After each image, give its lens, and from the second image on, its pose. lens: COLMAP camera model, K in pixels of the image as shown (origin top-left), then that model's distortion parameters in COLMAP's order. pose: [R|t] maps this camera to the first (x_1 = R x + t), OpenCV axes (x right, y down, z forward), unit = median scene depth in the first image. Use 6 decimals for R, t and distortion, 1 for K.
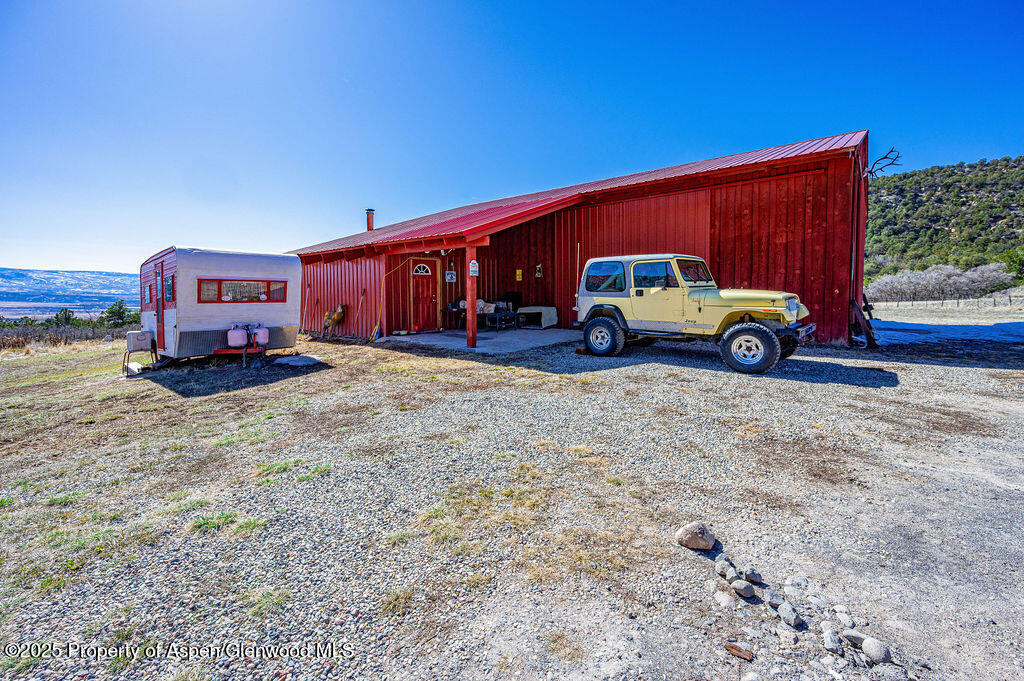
lens RADIAL K [[405.7, 0, 526.8], [0, 405.7, 306.9], [0, 0, 1]] dist [-0.000910, -0.000100]
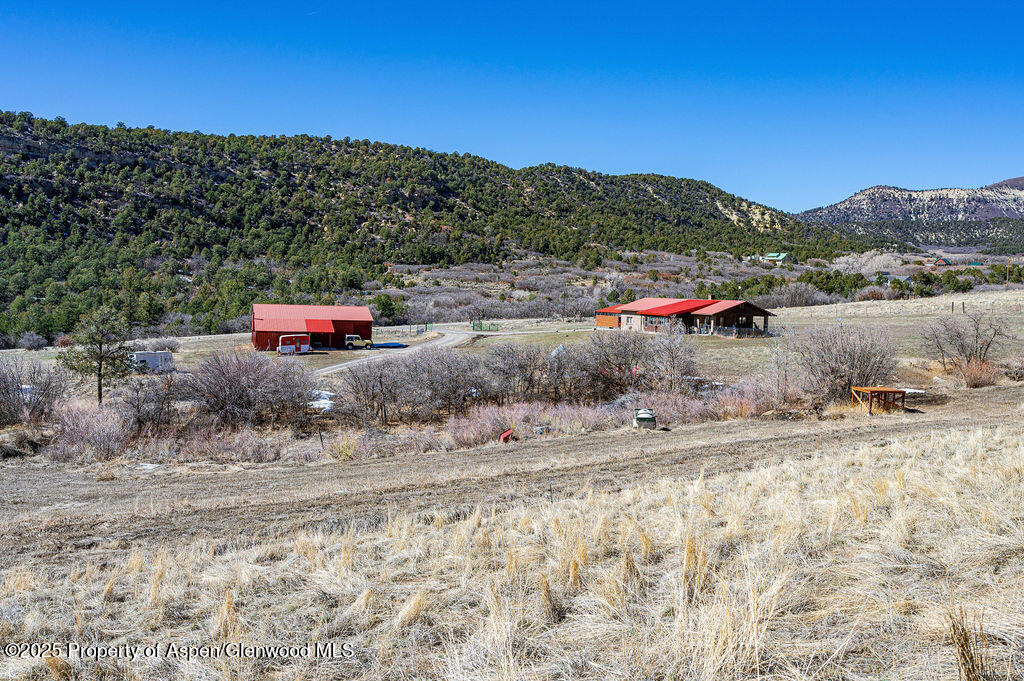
lens RADIAL K [[882.7, 0, 512.2], [0, 882.7, 338.5], [0, 0, 1]] dist [-0.000014, 0.000261]
pose [[0.510826, -0.026251, 0.859283, -0.280221], [0.006156, 0.999620, 0.026879, -0.011471], [-0.859662, -0.008440, 0.510794, -0.226842]]
